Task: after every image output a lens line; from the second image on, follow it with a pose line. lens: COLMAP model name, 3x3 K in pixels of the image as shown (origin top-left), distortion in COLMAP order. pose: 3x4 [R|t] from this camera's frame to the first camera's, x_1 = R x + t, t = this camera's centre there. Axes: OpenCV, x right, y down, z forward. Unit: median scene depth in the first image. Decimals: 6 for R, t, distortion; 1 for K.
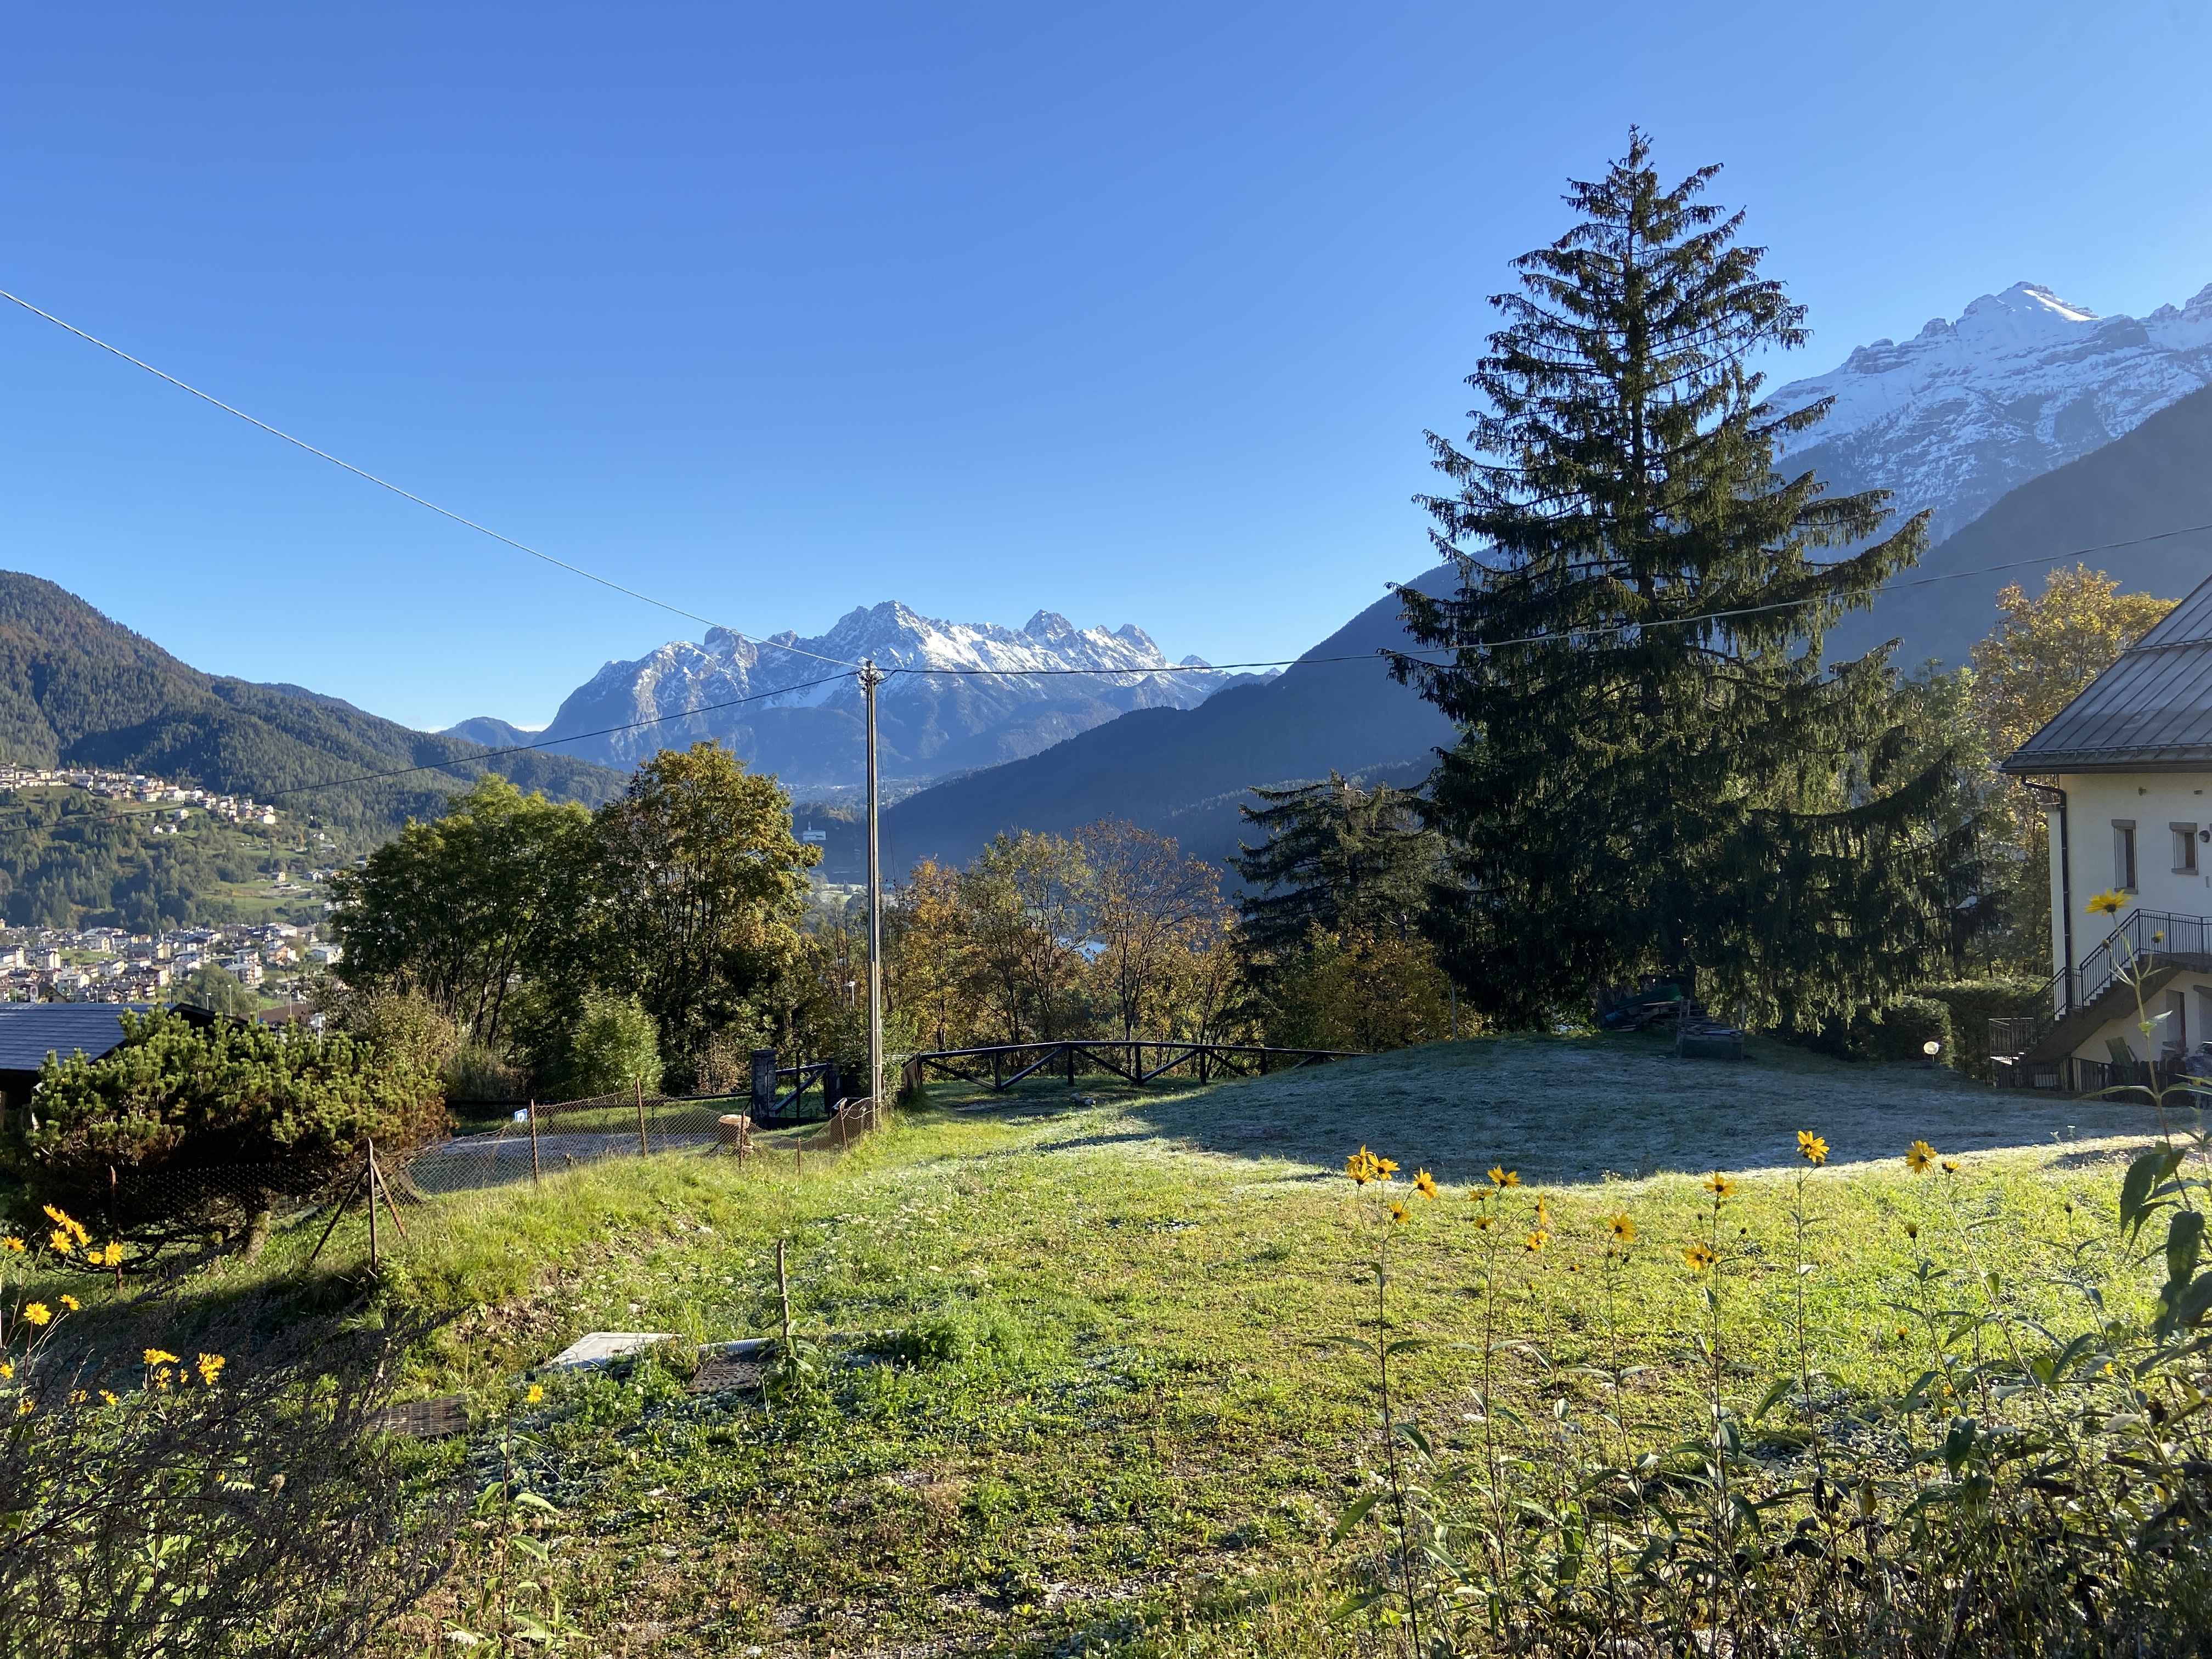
lens RADIAL K [[1601.5, 0, 1066.3], [0, 1601.5, 820.0], [0, 0, 1]] dist [0.120445, -0.134769]
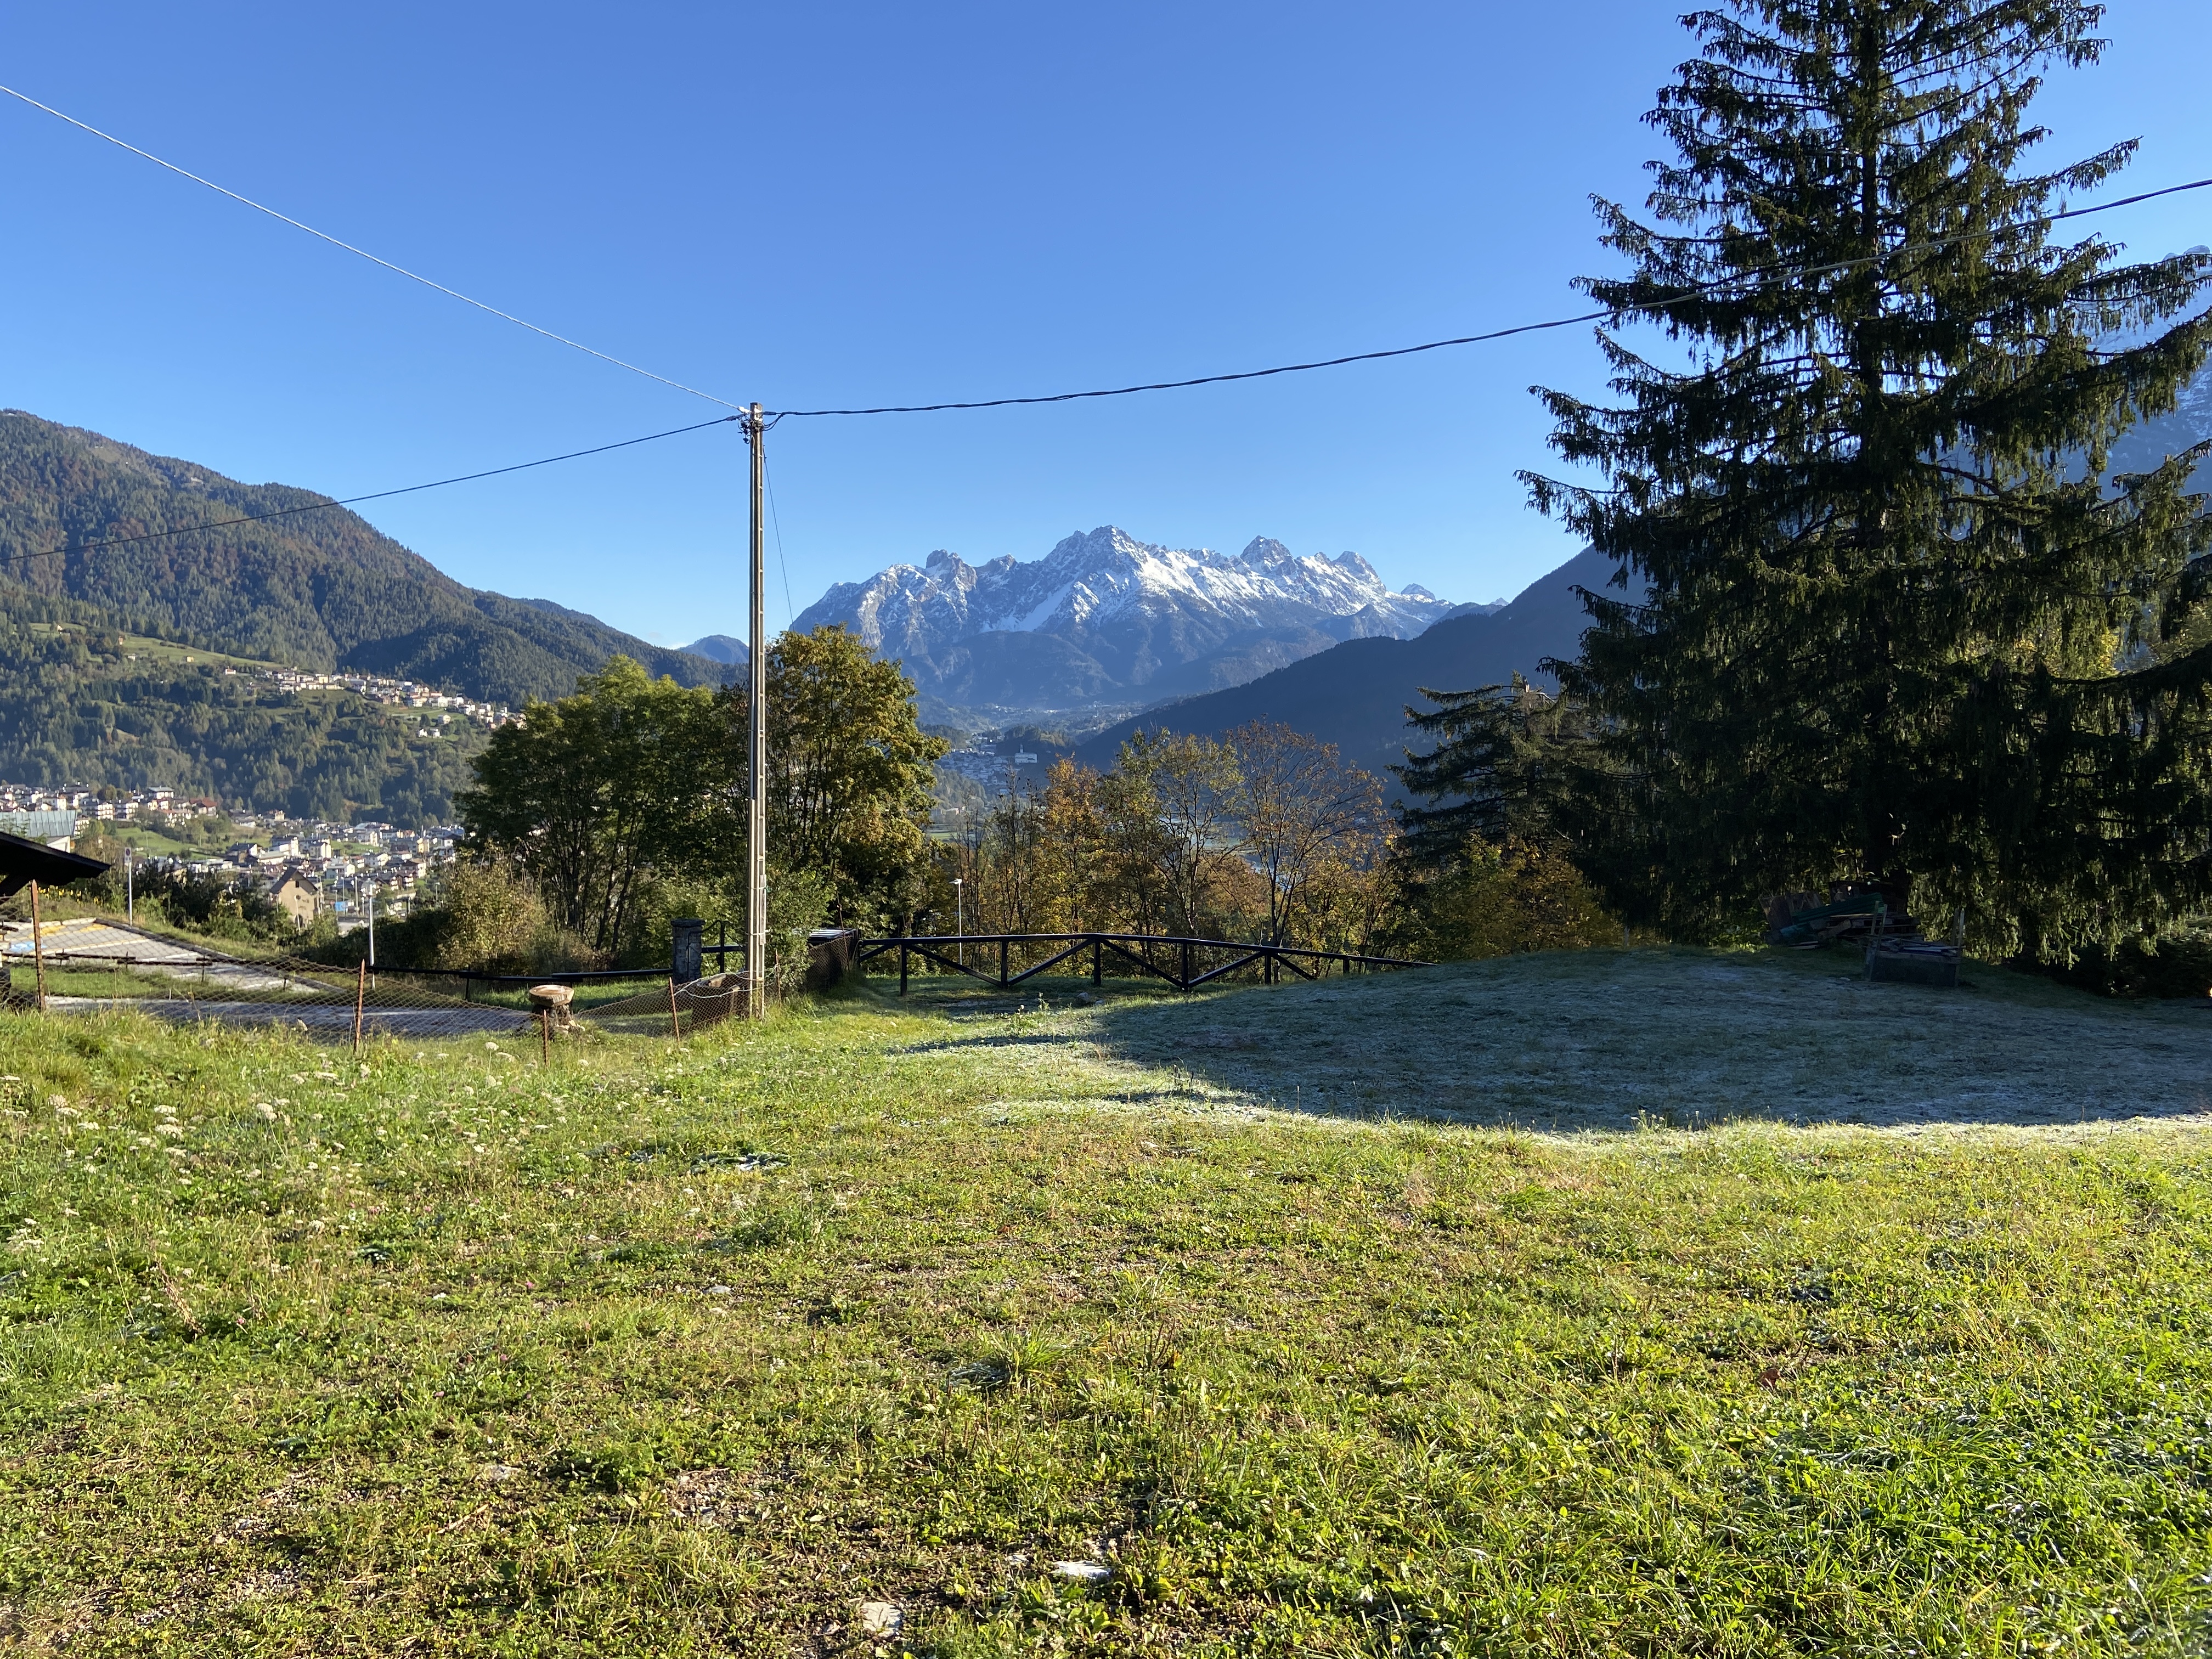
lens RADIAL K [[1601.5, 0, 1066.3], [0, 1601.5, 820.0], [0, 0, 1]] dist [0.120445, -0.134769]
pose [[0.991317, 0.034162, -0.126979, 0.079584], [-0.028264, 0.998449, 0.047962, 0.035659], [0.128420, -0.043956, 0.990745, 0.159062]]
